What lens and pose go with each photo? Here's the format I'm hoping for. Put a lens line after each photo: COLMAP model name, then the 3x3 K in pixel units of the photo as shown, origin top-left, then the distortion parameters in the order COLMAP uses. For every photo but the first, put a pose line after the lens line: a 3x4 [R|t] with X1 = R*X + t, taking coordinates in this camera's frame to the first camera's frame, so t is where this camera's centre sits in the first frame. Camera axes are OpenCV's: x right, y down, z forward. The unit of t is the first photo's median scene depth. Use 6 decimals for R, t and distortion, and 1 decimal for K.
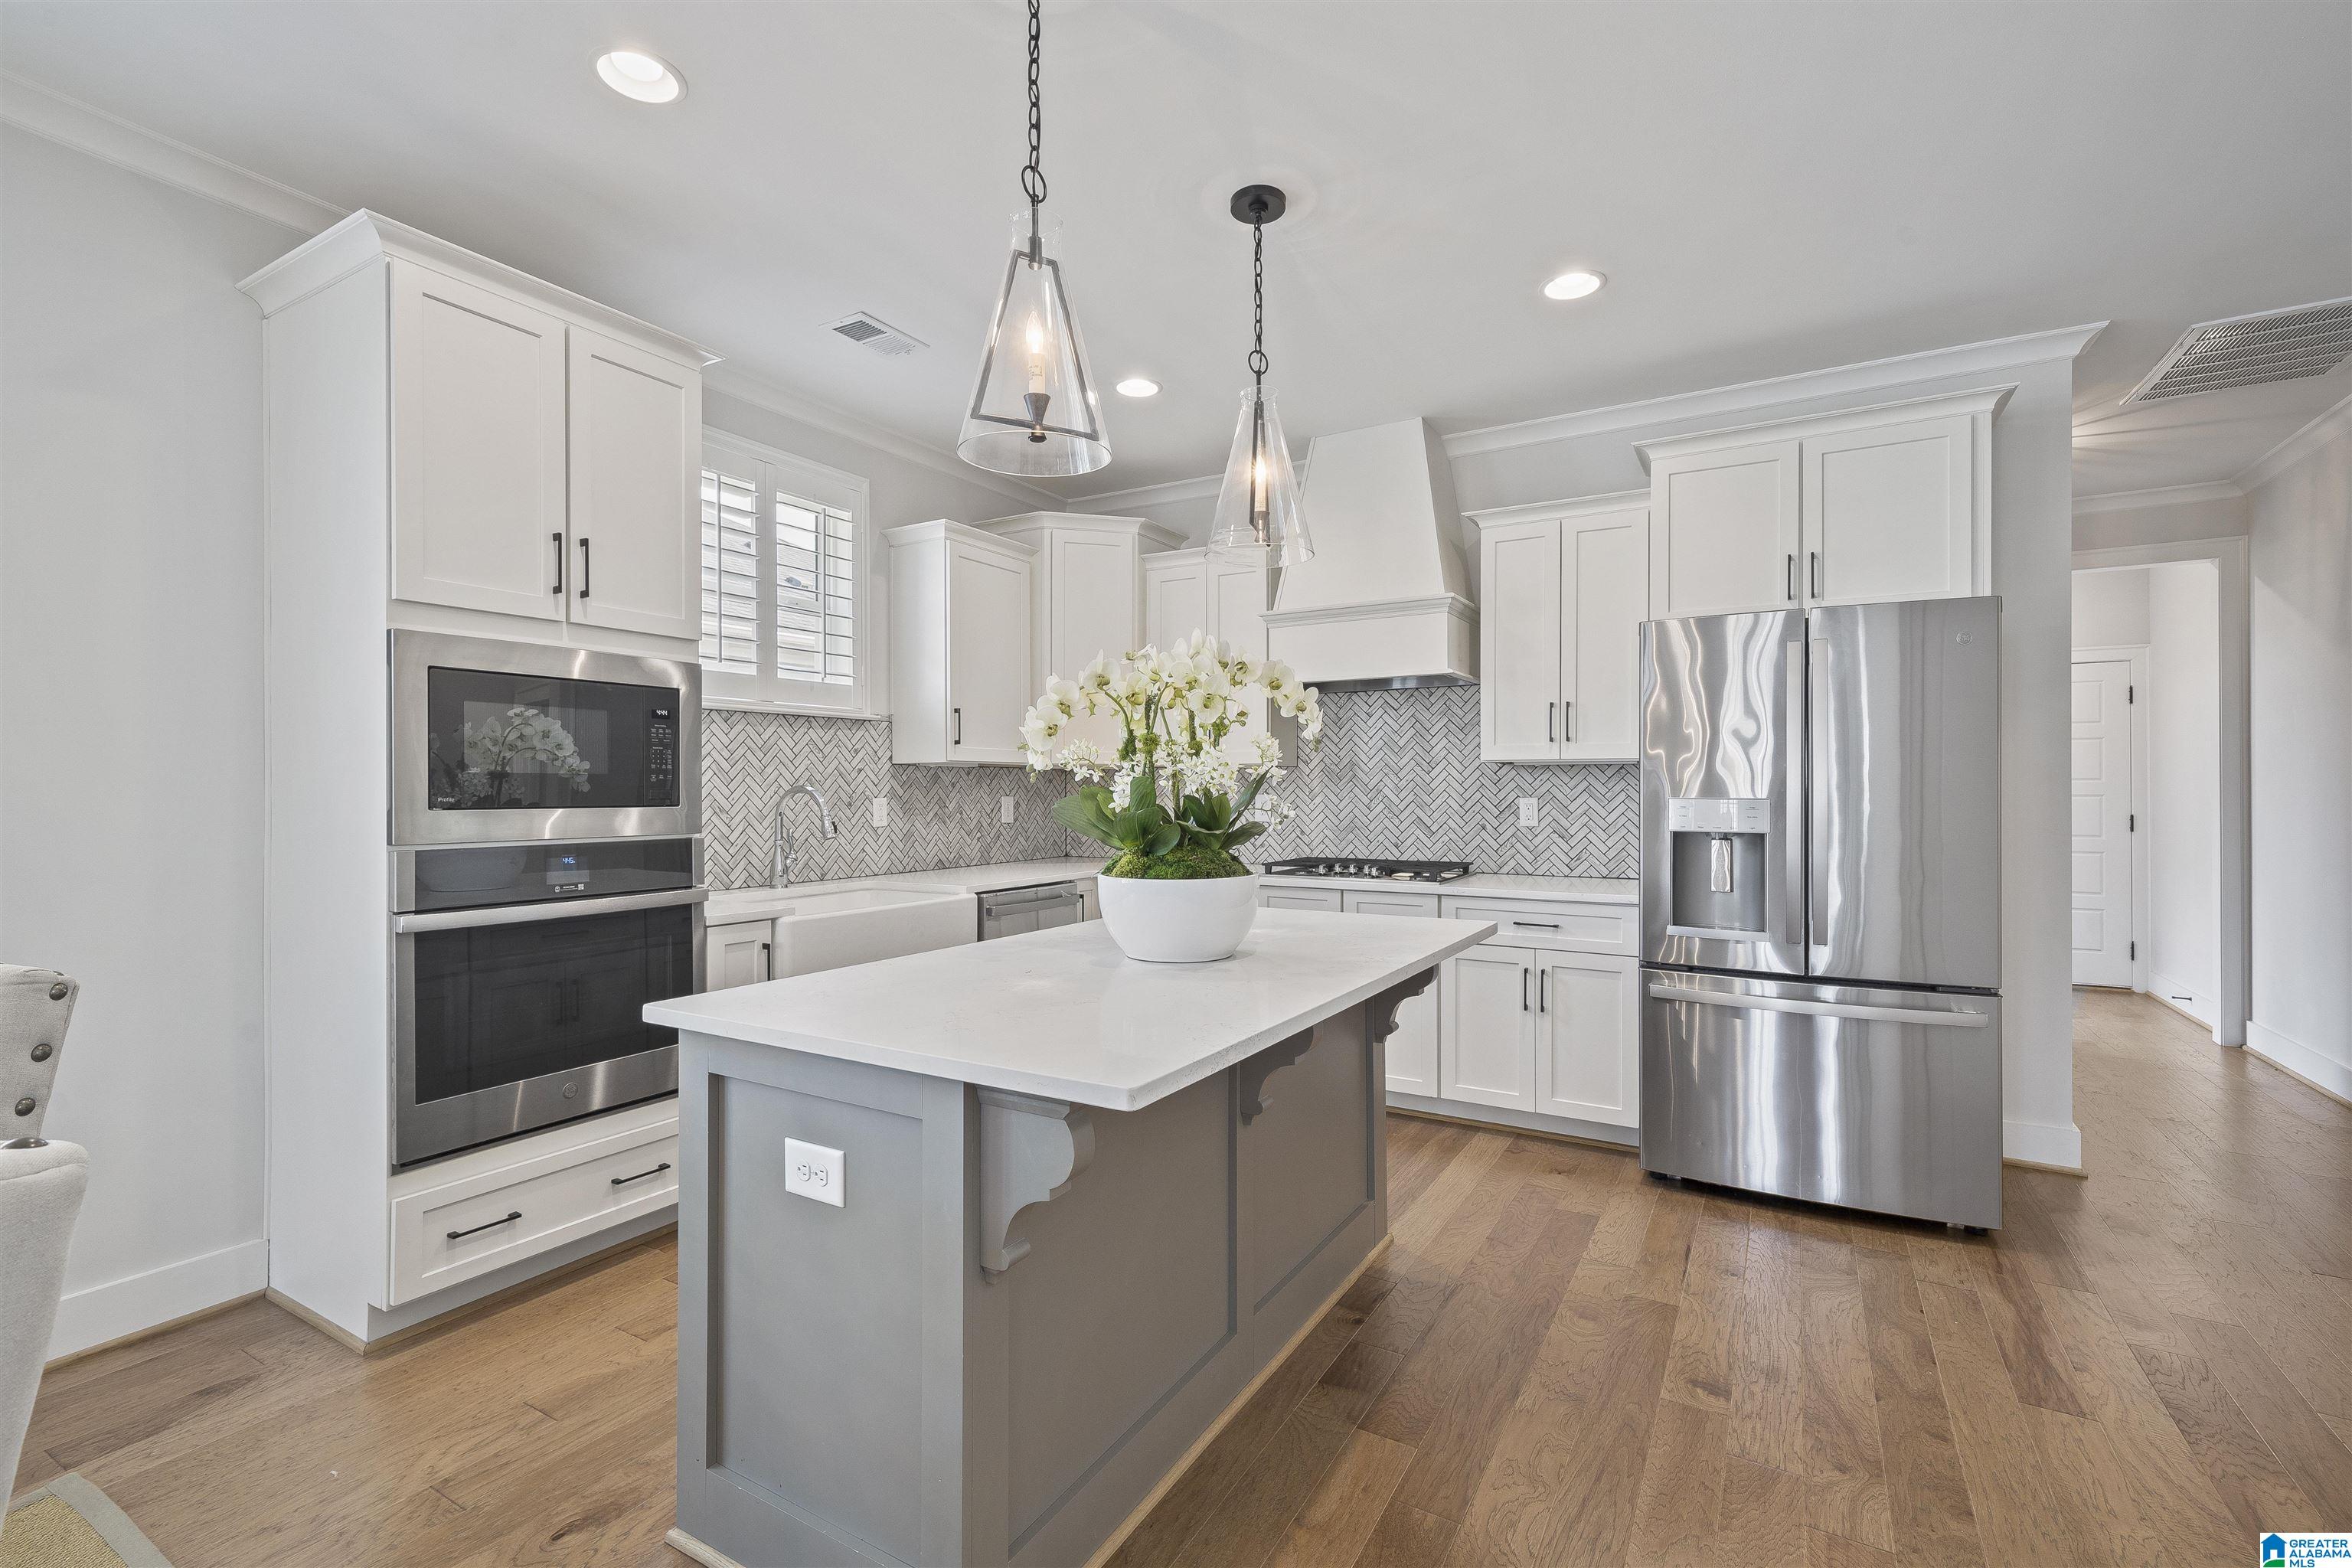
lens RADIAL K [[1071.0, 0, 1176.3], [0, 1071.0, 786.9], [0, 0, 1]] dist [-0.004006, 0.002209]
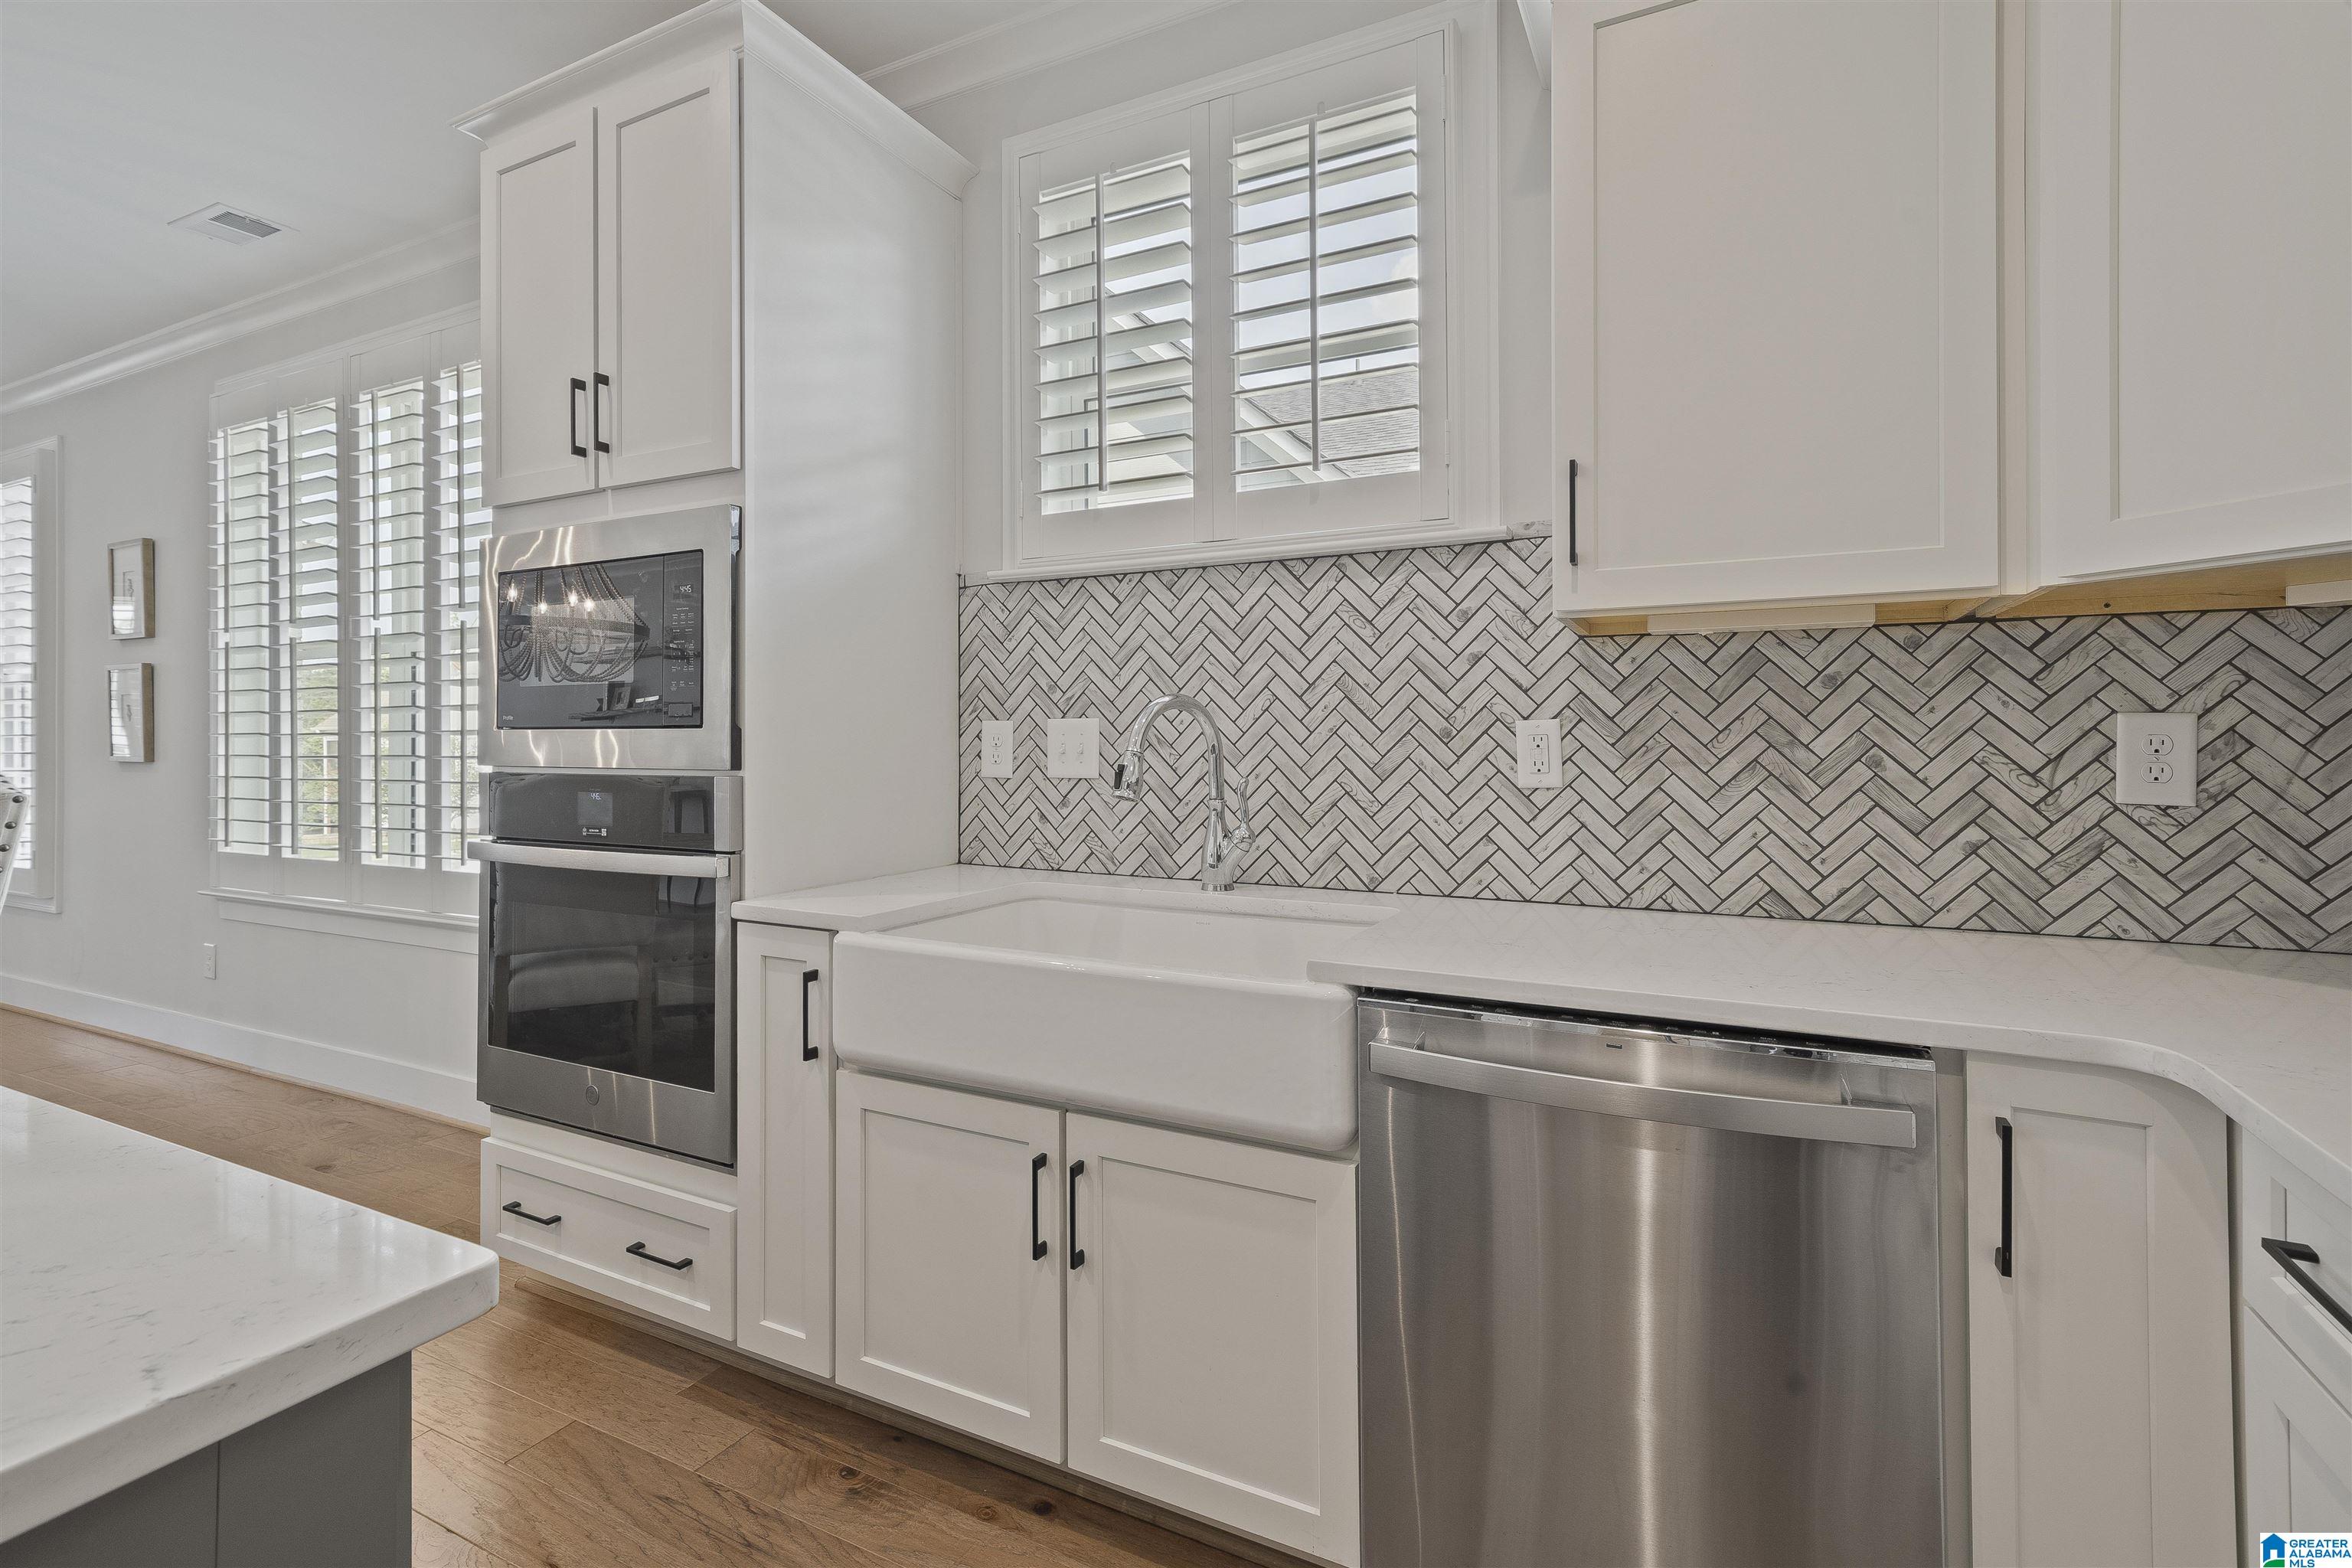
lens RADIAL K [[1071.0, 0, 1102.0], [0, 1071.0, 729.5], [0, 0, 1]] dist [-0.004006, 0.002209]
pose [[0.048137, -0.005443, -0.998826, 0.153594], [0.003843, 0.999979, -0.005264, 0.017827], [0.998833, -0.003585, 0.048156, 0.922660]]
